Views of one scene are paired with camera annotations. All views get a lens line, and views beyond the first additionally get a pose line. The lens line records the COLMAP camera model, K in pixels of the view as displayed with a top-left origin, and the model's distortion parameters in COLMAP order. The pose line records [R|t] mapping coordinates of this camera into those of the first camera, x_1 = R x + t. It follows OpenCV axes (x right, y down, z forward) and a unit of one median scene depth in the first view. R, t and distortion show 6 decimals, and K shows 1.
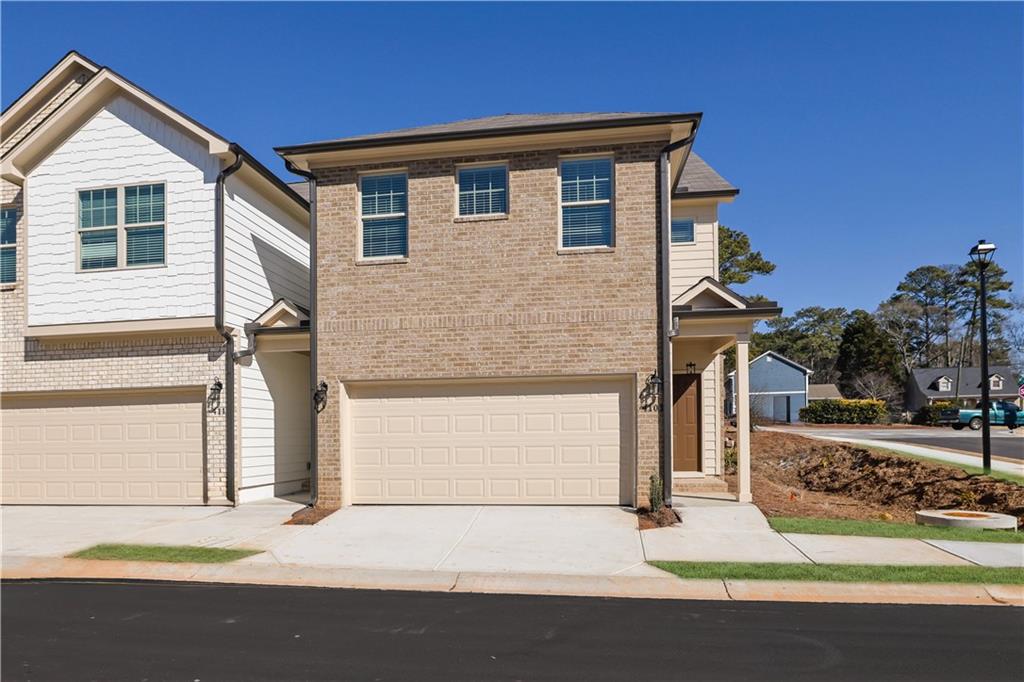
lens RADIAL K [[642.3, 0, 500.1], [0, 642.3, 439.5], [0, 0, 1]] dist [-0.012043, 0.001921]
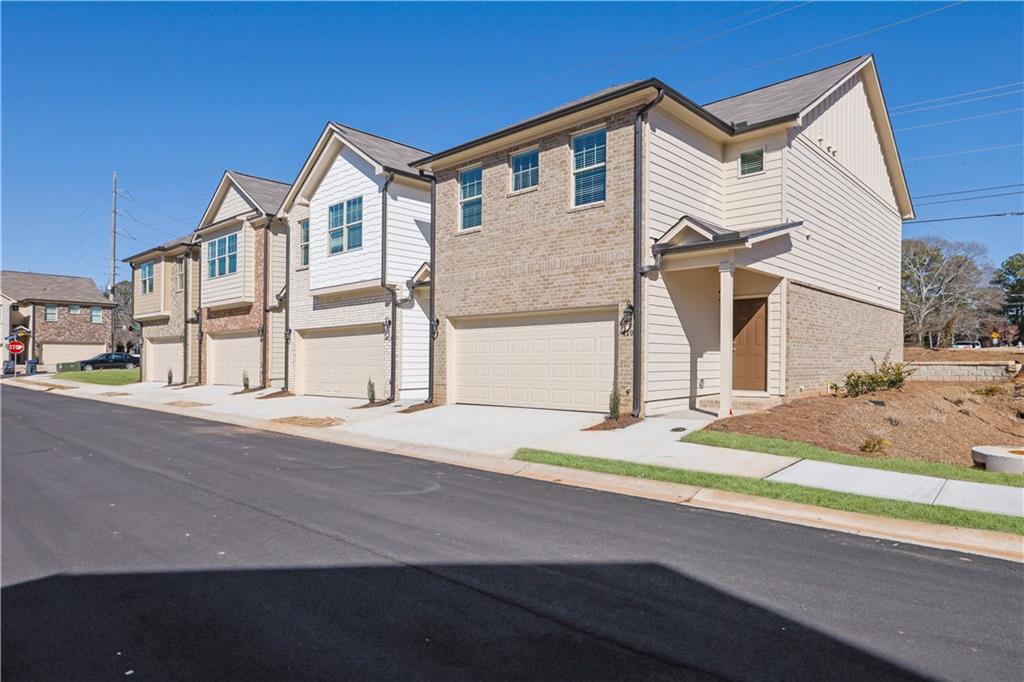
lens RADIAL K [[616.5, 0, 544.2], [0, 616.5, 364.9], [0, 0, 1]] dist [0.022338, 0.014467]
pose [[0.839009, 0.013376, -0.543953, 0.705032], [-0.008866, 0.999901, 0.010913, -0.000741], [0.544046, -0.004334, 0.839044, -0.050344]]
